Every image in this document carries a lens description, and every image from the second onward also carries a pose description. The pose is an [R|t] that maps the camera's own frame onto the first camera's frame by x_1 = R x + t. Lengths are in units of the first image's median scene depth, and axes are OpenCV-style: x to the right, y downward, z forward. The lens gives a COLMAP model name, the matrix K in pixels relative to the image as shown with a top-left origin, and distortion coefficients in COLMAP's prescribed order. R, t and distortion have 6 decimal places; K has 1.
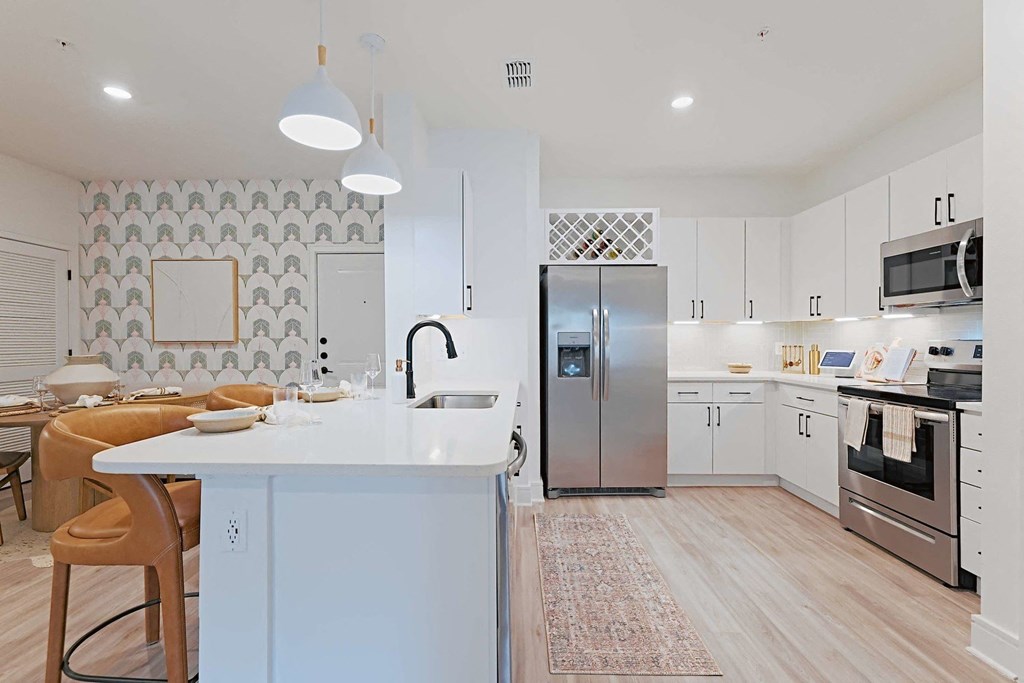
lens RADIAL K [[446.7, 0, 508.4], [0, 446.7, 343.2], [0, 0, 1]] dist [0.001331, 0.000340]
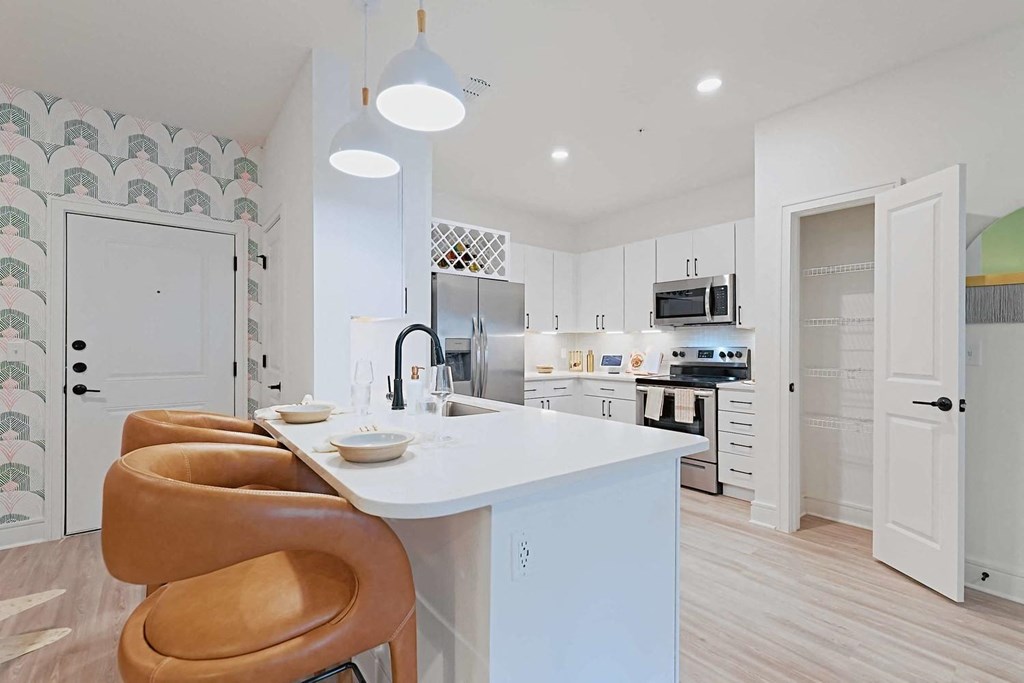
lens RADIAL K [[446.7, 0, 508.4], [0, 446.7, 343.2], [0, 0, 1]] dist [0.001331, 0.000340]
pose [[0.781519, 0.008958, 0.623817, -0.421922], [-0.000008, 0.999897, -0.014349, 0.001626], [-0.623882, 0.011209, 0.781439, 0.106398]]
